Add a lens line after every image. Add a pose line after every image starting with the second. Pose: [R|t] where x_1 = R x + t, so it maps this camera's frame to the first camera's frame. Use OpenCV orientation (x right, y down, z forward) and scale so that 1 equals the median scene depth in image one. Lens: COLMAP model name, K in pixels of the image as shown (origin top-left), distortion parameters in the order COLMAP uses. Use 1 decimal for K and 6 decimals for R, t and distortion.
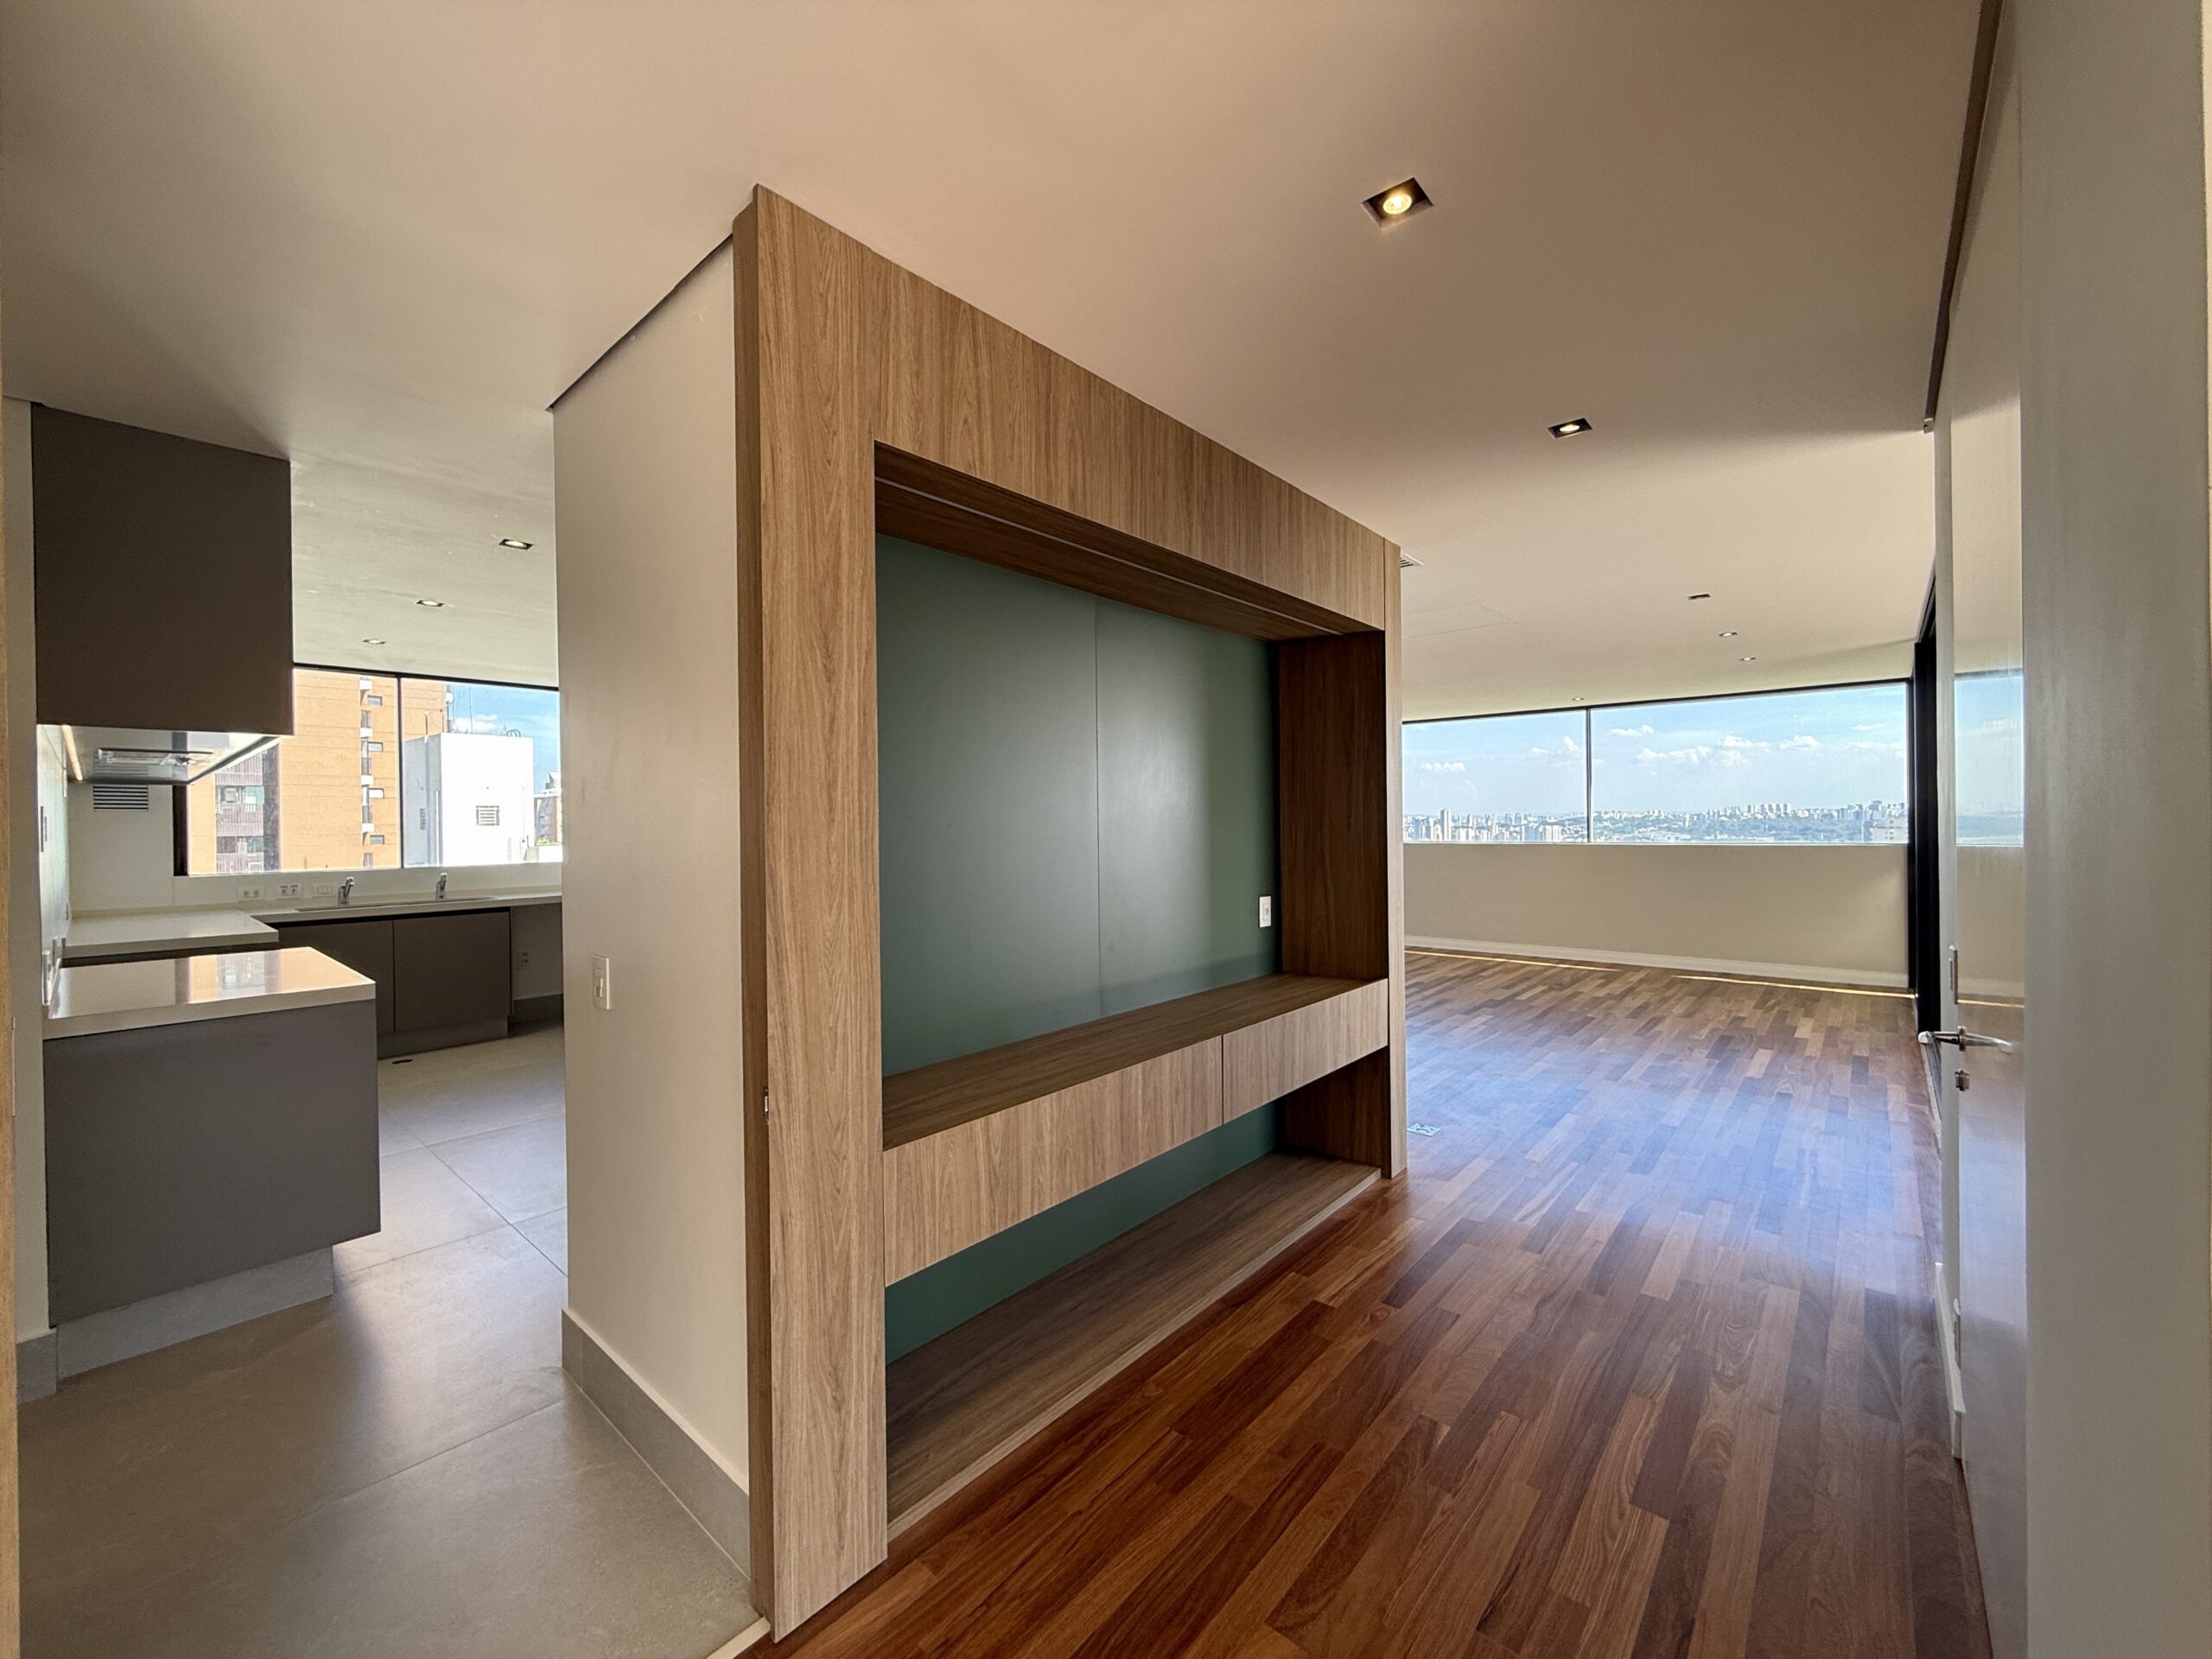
lens RADIAL K [[884.6, 0, 1110.6], [0, 884.6, 846.9], [0, 0, 1]] dist [-0.003311, 0.000608]
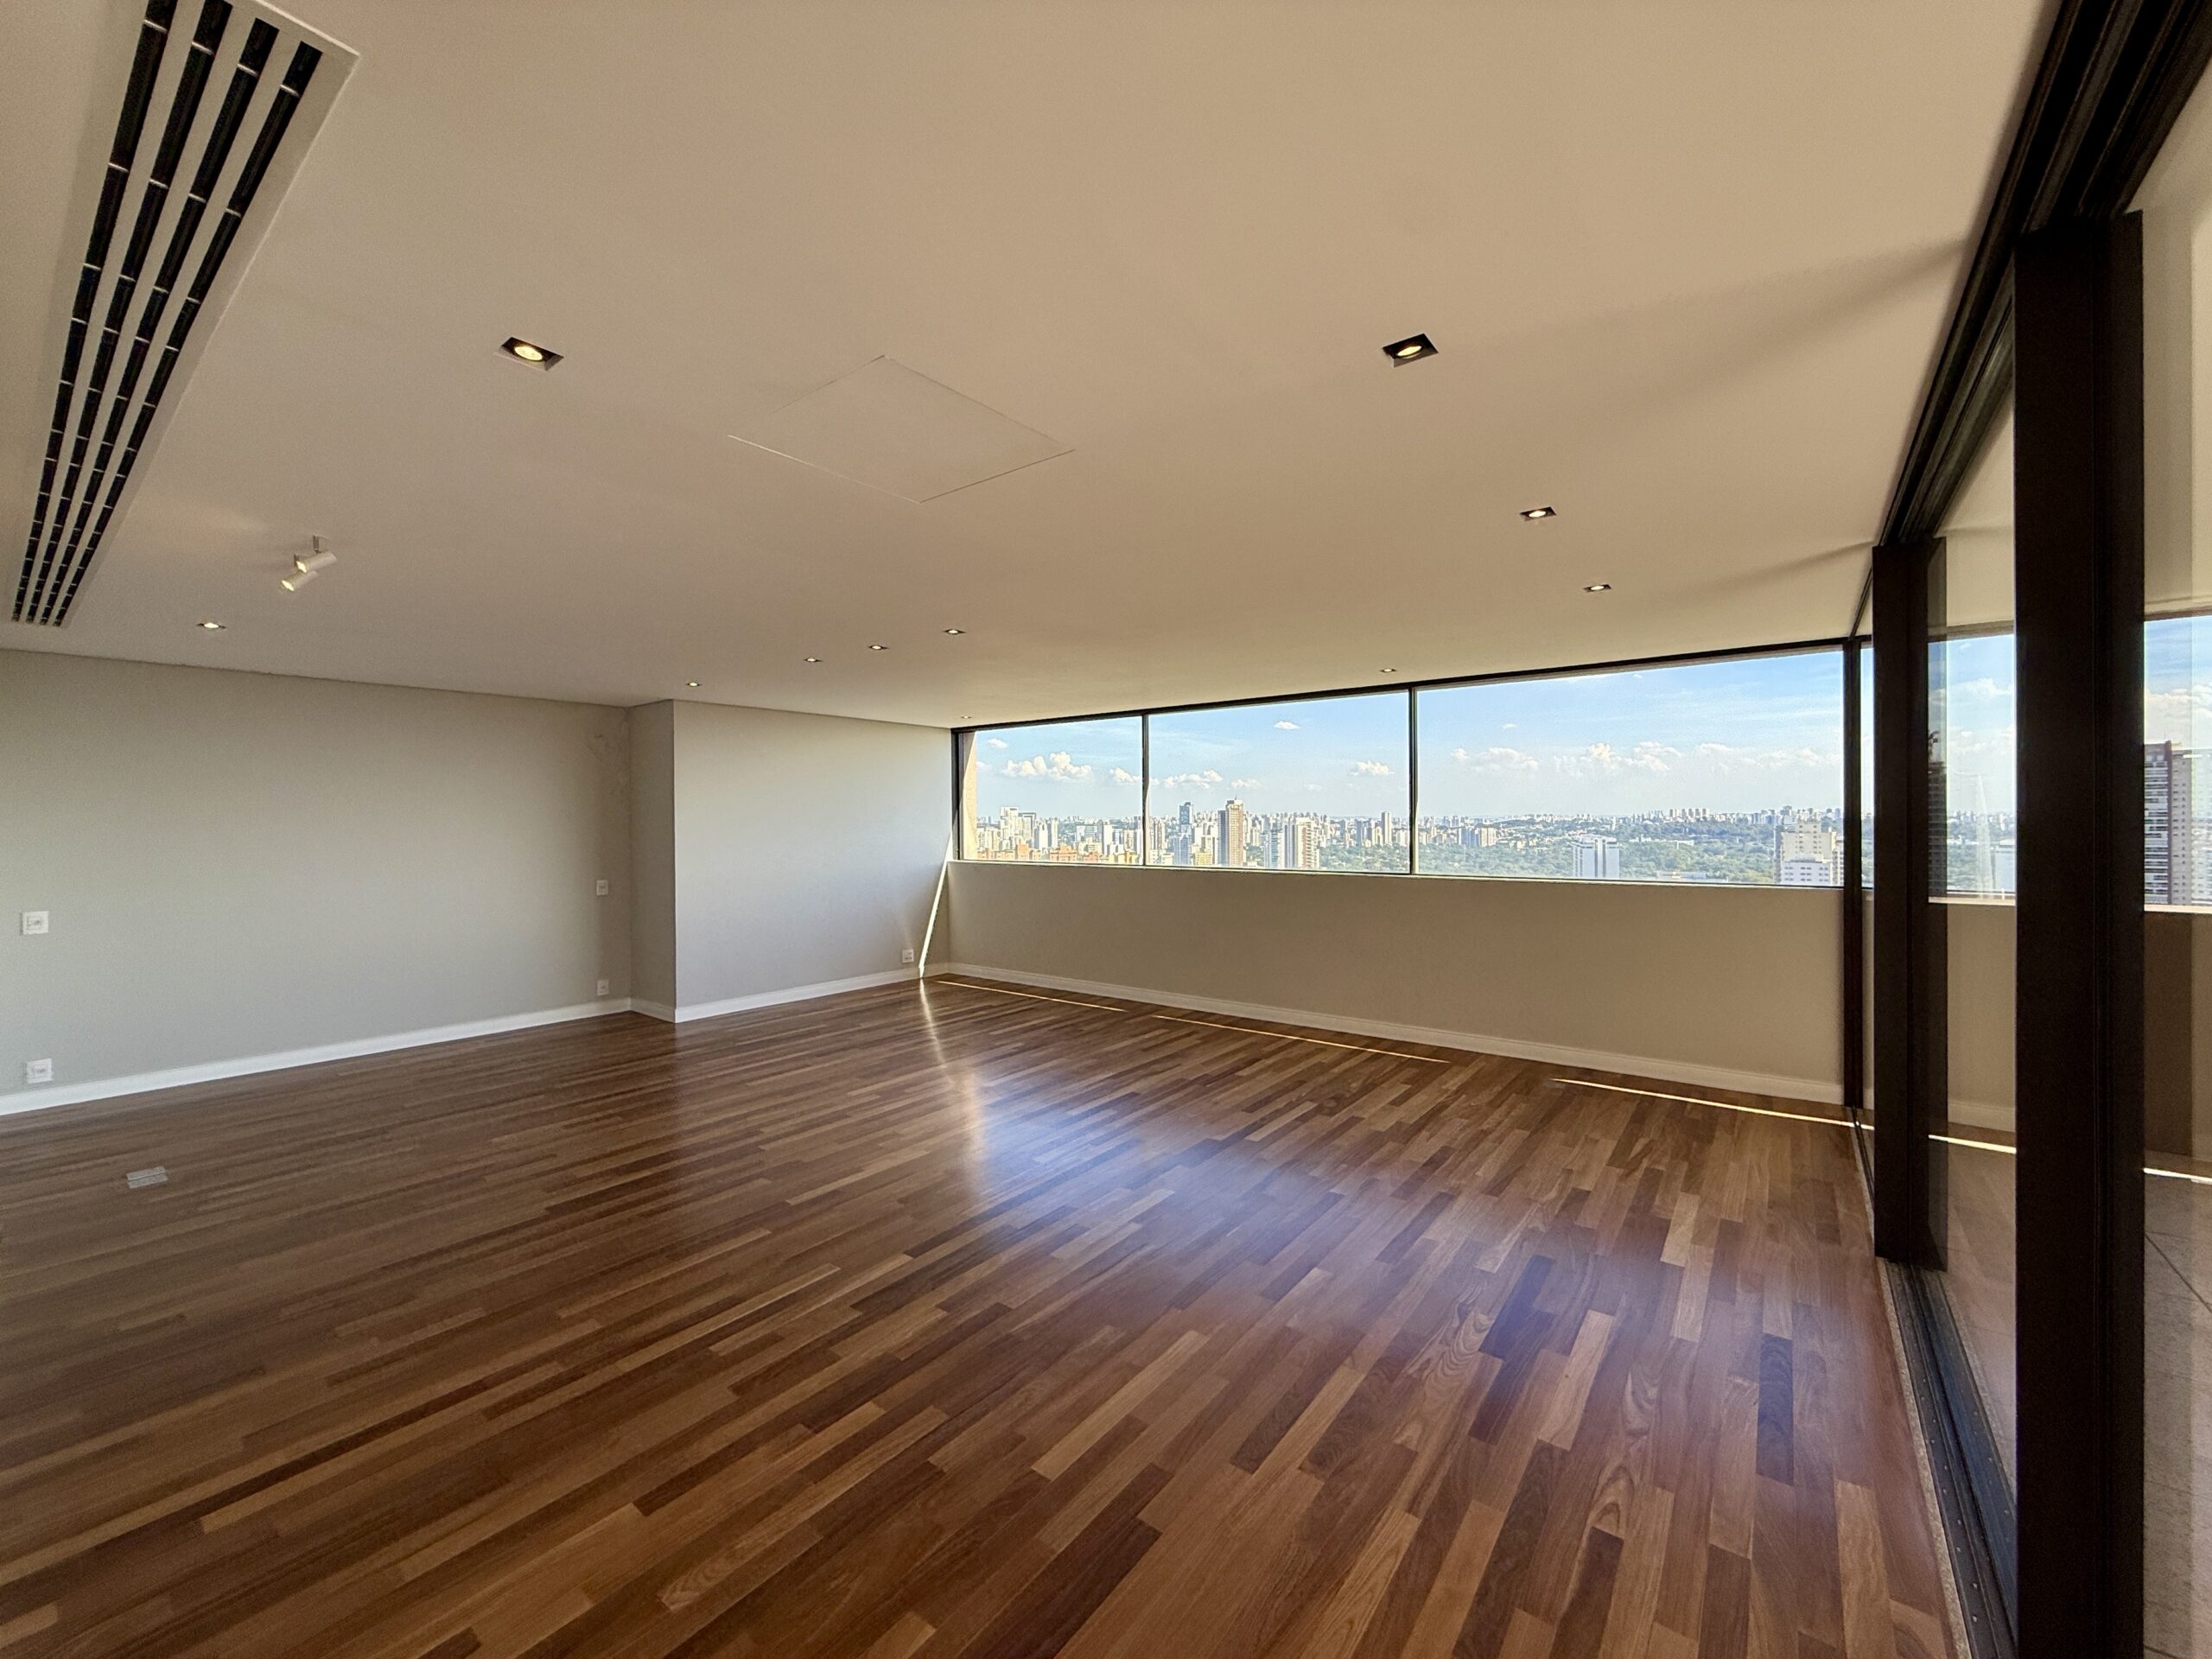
lens RADIAL K [[884.6, 0, 1104.6], [0, 884.6, 845.9], [0, 0, 1]] dist [-0.003311, 0.000608]
pose [[0.998402, 0.002674, 0.056453, 0.324489], [-0.002523, 0.999993, -0.002743, -0.033798], [-0.056460, 0.002596, 0.998401, 0.383792]]
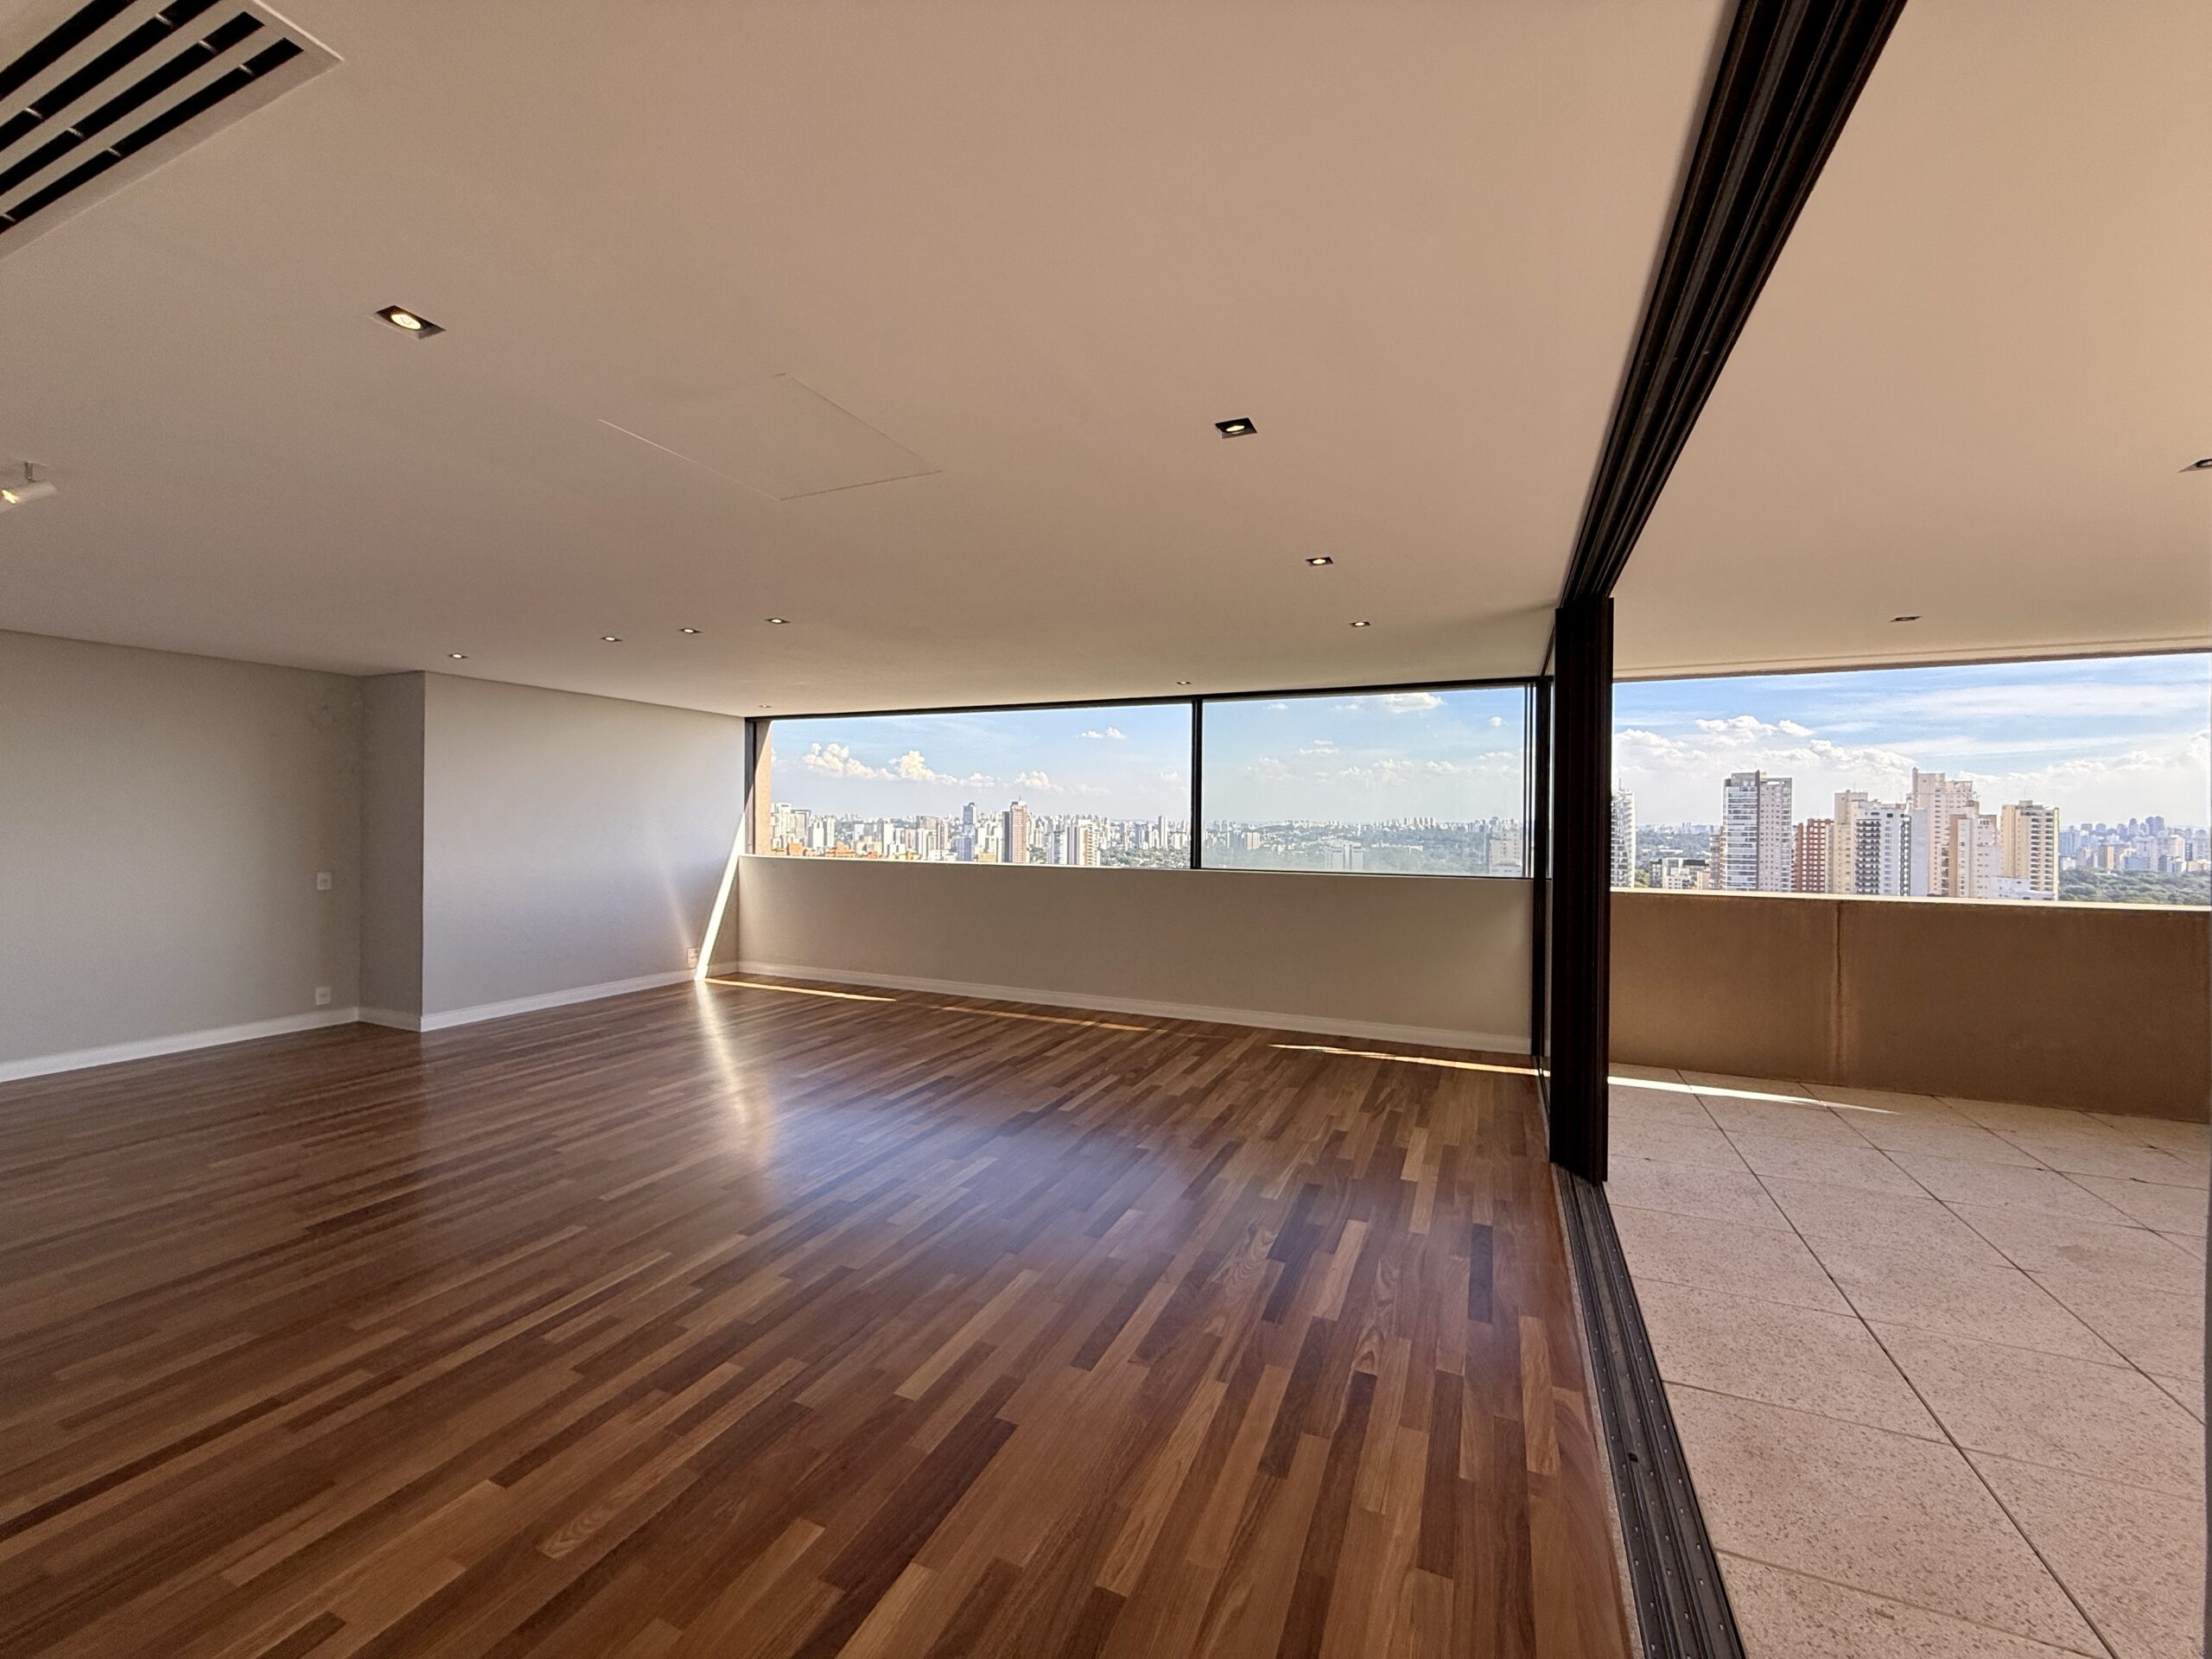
lens RADIAL K [[884.6, 0, 1104.0], [0, 884.6, 856.8], [0, 0, 1]] dist [-0.003311, 0.000608]
pose [[0.955578, 0.009389, 0.294589, 0.291644], [-0.012009, 0.999903, 0.007086, -0.027435], [-0.294494, -0.010309, 0.955598, 0.346483]]
